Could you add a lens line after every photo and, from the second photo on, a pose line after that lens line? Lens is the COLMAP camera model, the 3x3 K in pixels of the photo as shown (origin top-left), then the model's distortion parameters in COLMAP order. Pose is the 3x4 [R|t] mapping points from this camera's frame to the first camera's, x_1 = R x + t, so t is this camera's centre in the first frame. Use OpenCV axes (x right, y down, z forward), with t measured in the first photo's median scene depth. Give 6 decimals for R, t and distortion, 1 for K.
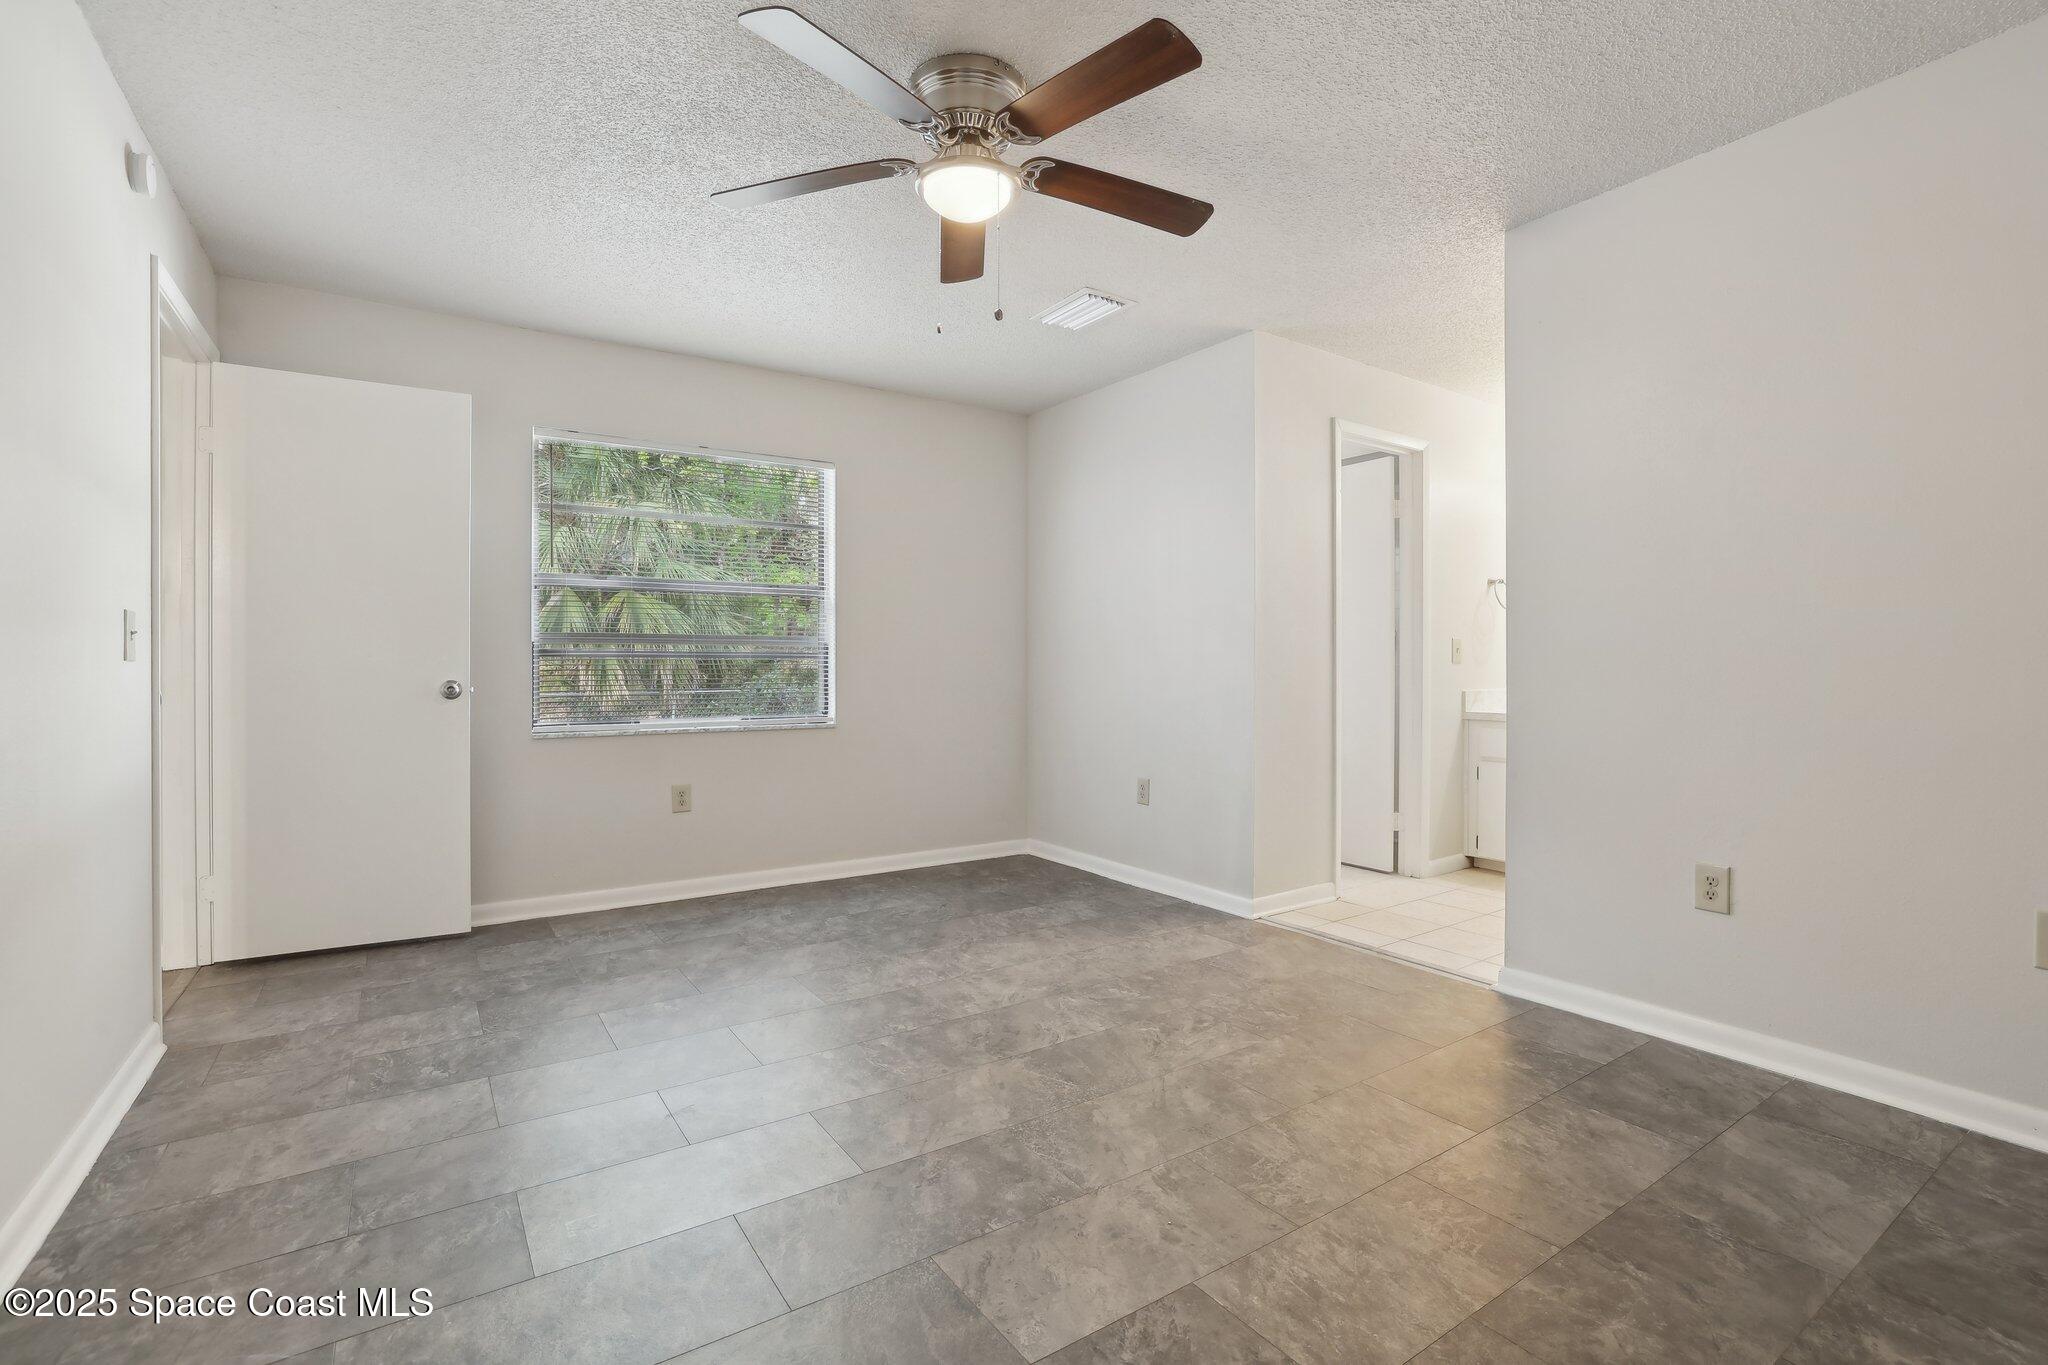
lens RADIAL K [[913.4, 0, 1018.9], [0, 913.4, 675.9], [0, 0, 1]] dist [-0.056560, 0.018728]
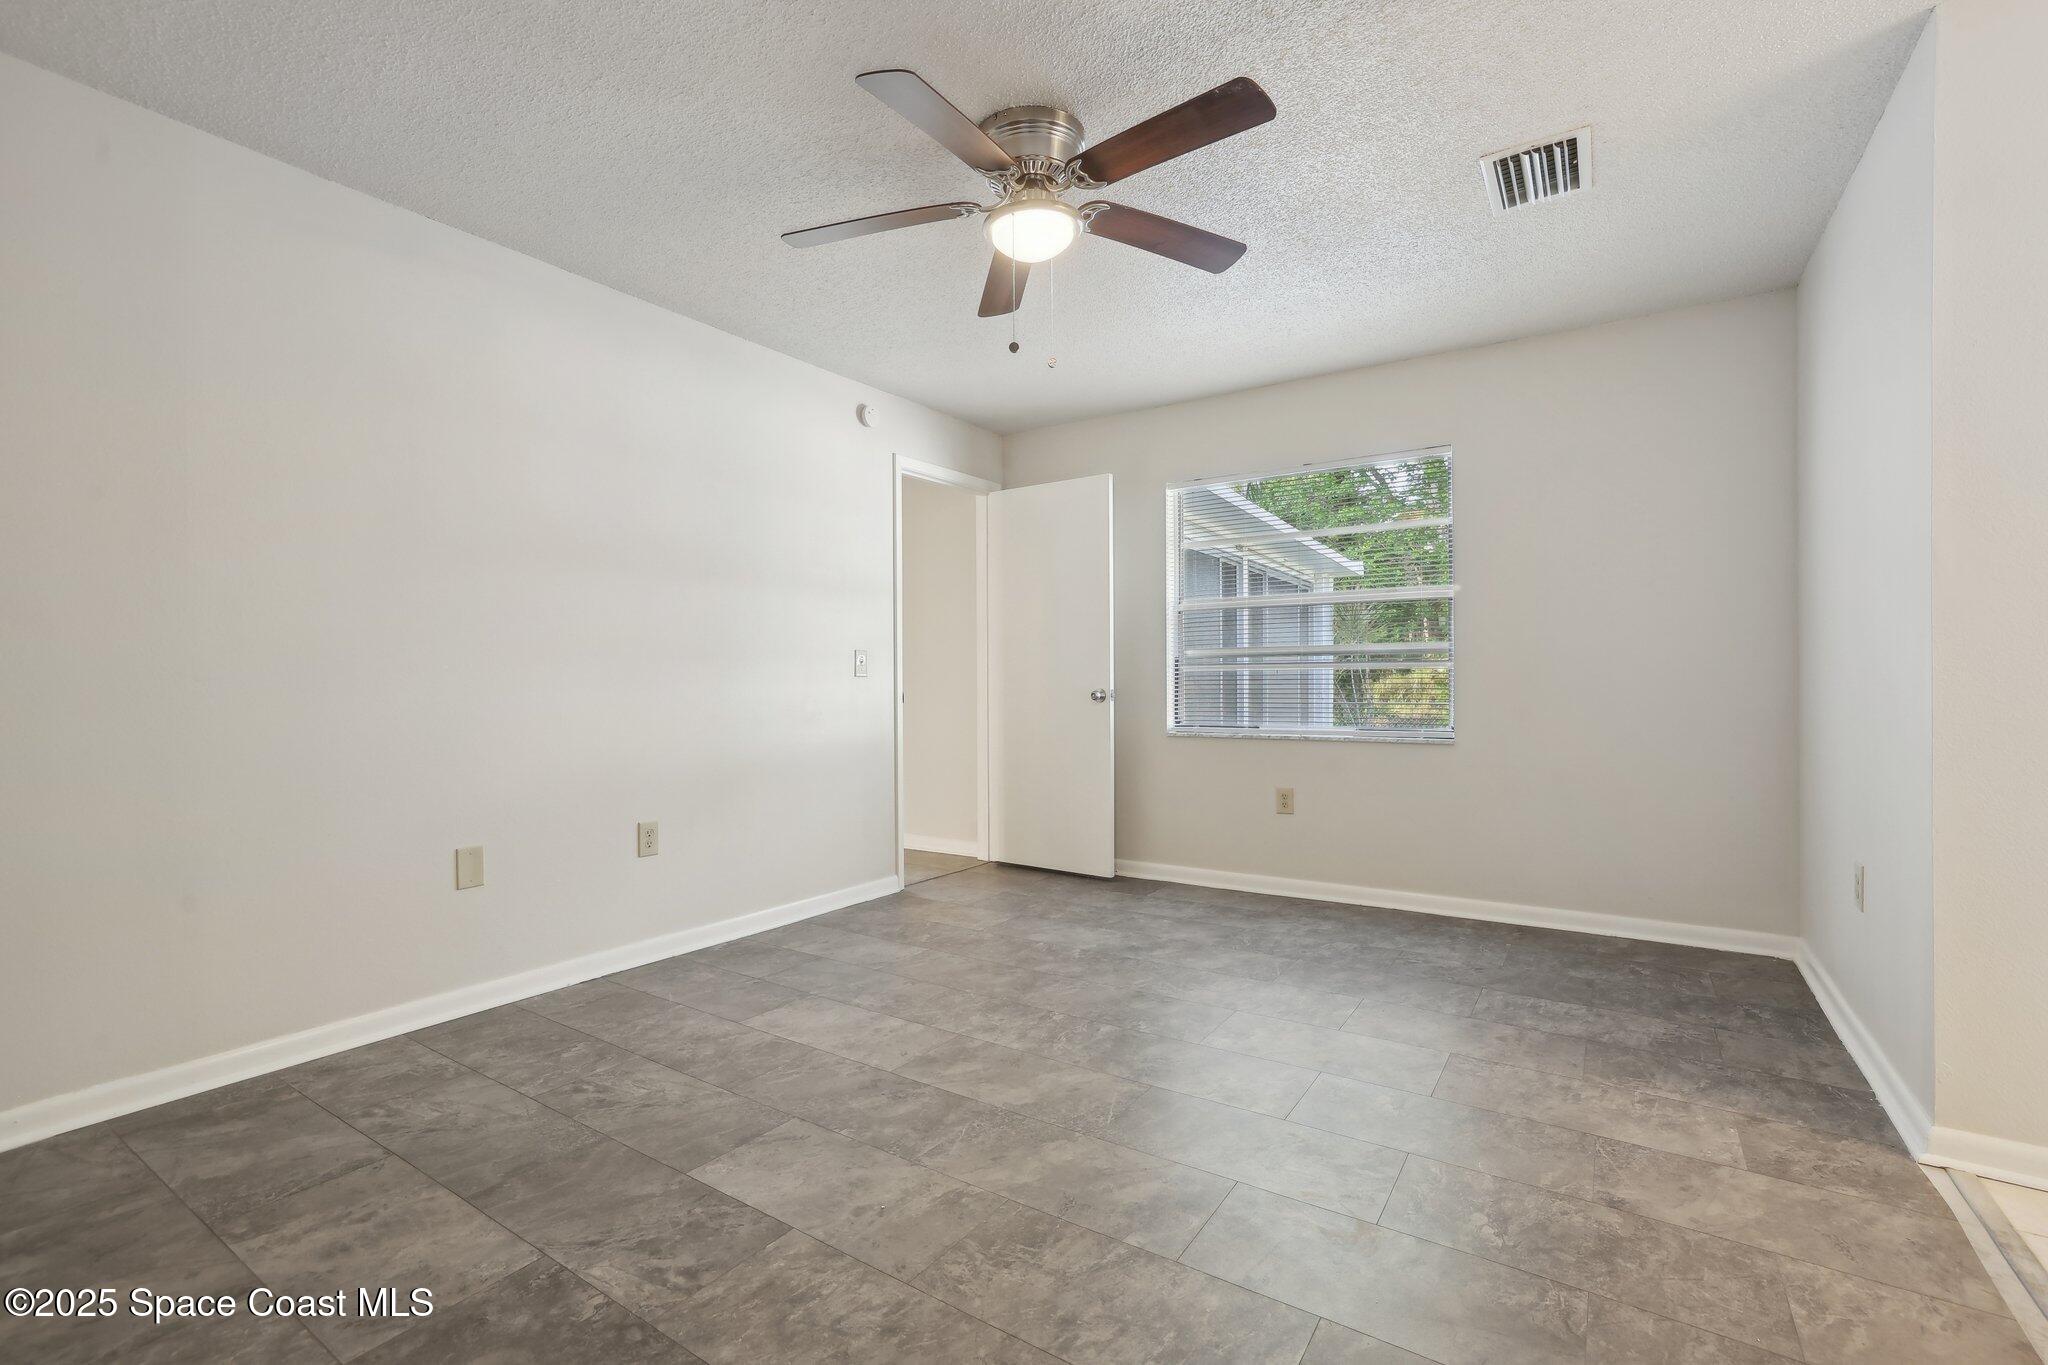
lens RADIAL K [[905.7, 0, 1009.8], [0, 905.7, 660.0], [0, 0, 1]] dist [-0.043305, 0.017791]
pose [[0.382277, -0.018530, -0.923862, 0.574590], [-0.005760, 0.999732, -0.022435, -0.005383], [0.924030, 0.013898, 0.382068, 0.345427]]
